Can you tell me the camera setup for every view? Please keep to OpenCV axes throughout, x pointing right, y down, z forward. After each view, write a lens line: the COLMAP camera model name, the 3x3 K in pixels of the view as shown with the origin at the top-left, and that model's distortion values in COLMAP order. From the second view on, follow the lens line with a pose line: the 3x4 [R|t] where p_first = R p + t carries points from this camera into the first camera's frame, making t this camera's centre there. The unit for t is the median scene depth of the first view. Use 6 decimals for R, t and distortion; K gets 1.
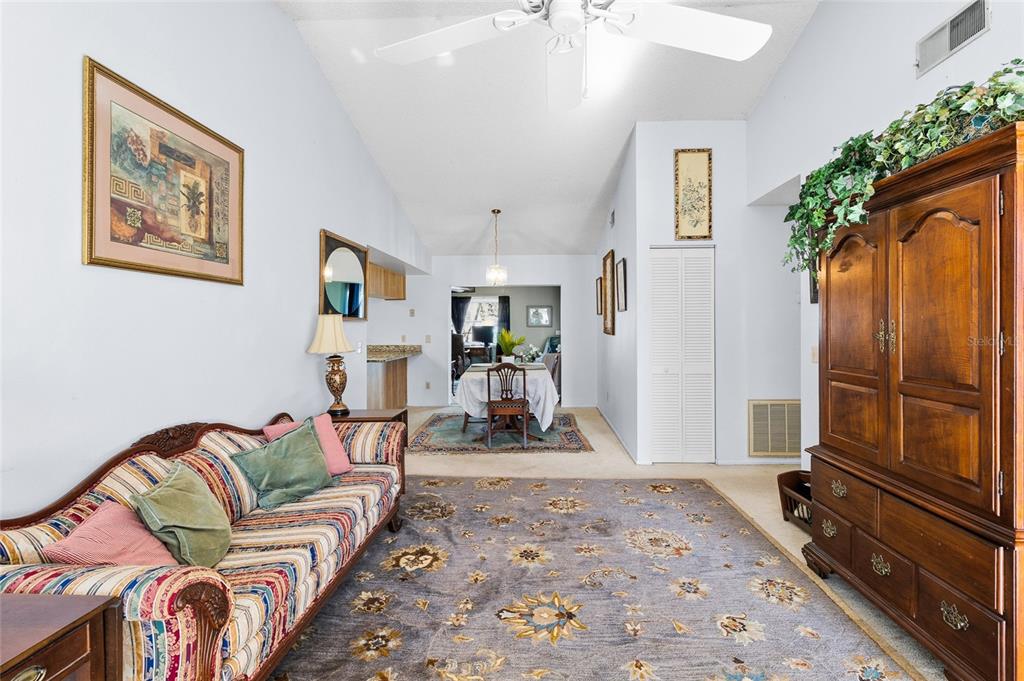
lens RADIAL K [[472.6, 0, 518.6], [0, 472.6, 326.4], [0, 0, 1]] dist [-0.001123, 0.000884]
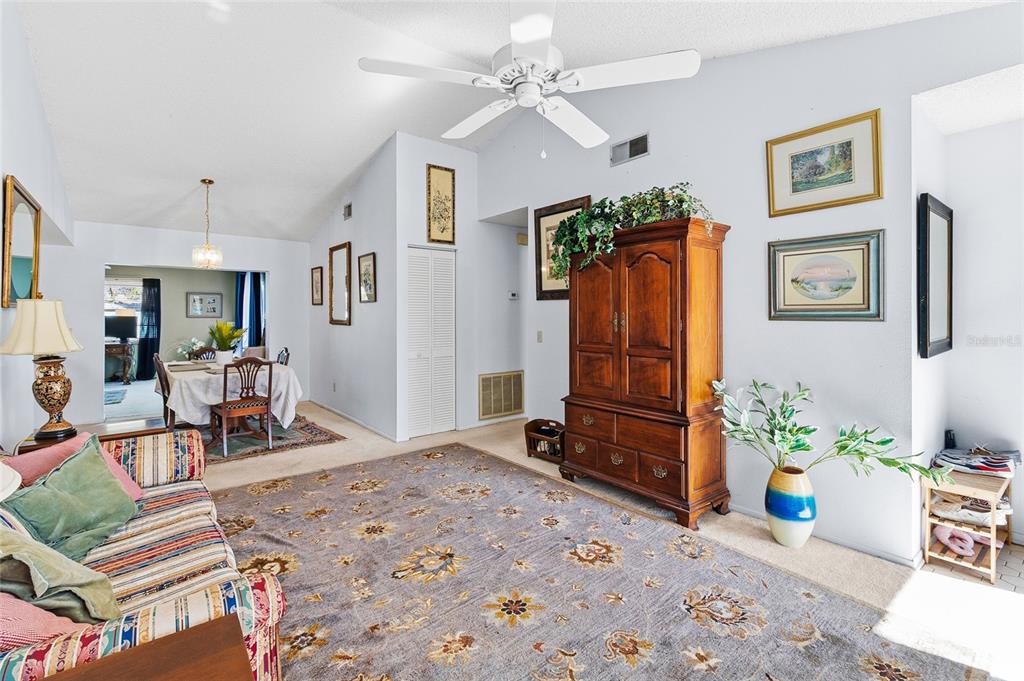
lens RADIAL K [[472.6, 0, 516.7], [0, 472.6, 314.4], [0, 0, 1]] dist [-0.001123, 0.000884]
pose [[0.748560, 0.004721, 0.663050, -0.468518], [-0.000854, 0.999981, -0.006155, 0.002408], [-0.663067, 0.004042, 0.748550, -0.016673]]
